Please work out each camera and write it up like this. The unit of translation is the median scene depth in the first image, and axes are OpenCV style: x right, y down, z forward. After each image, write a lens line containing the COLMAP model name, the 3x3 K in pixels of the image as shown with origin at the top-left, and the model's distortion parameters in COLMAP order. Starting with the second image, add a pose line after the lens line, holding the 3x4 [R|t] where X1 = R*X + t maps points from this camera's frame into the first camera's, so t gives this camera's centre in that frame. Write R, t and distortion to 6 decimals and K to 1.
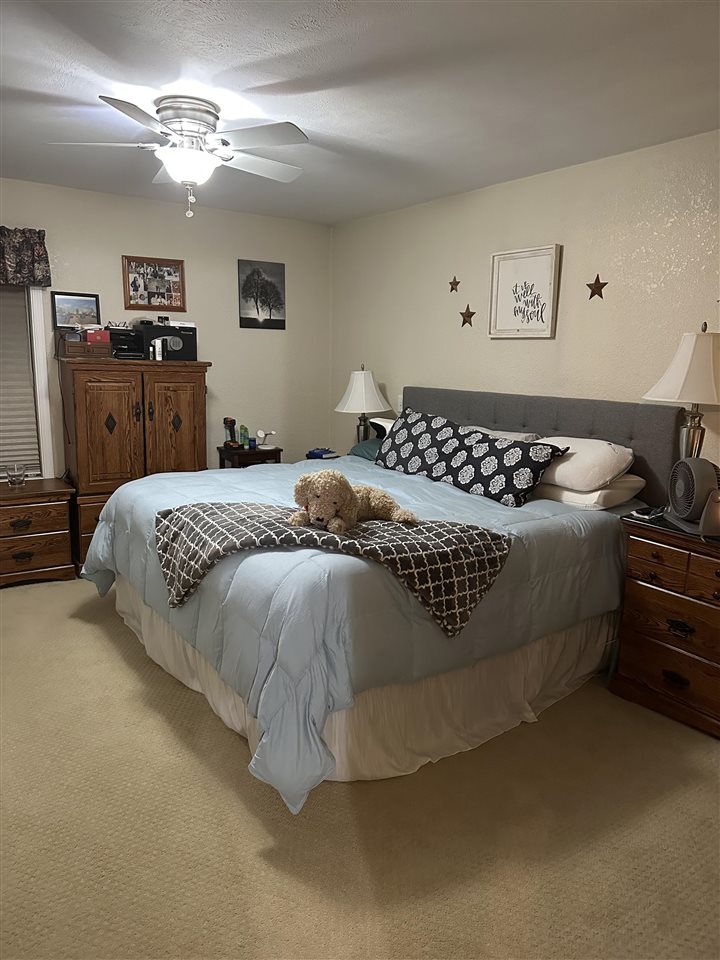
lens RADIAL K [[695.2, 0, 370.3], [0, 695.2, 483.1], [0, 0, 1]] dist [0.112164, -0.181273]
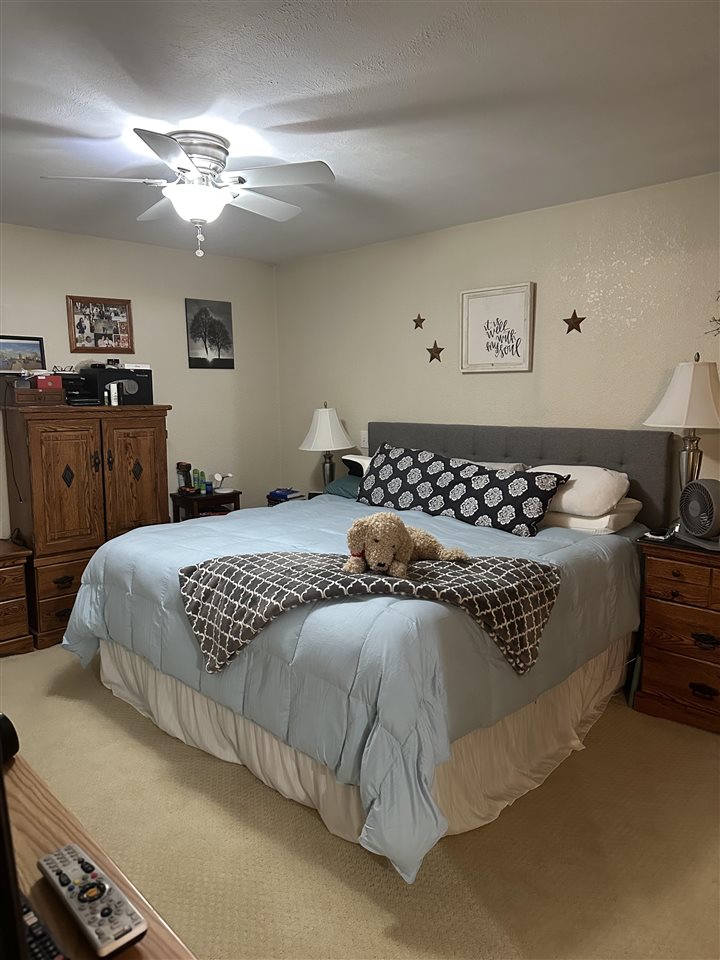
lens RADIAL K [[686.8, 0, 346.7], [0, 686.8, 478.8], [0, 0, 1]] dist [0.110966, -0.218967]
pose [[0.980840, -0.055743, 0.186669, -0.224847], [0.065165, 0.996872, -0.044723, -0.020603], [-0.183592, 0.056030, 0.981404, 0.055382]]
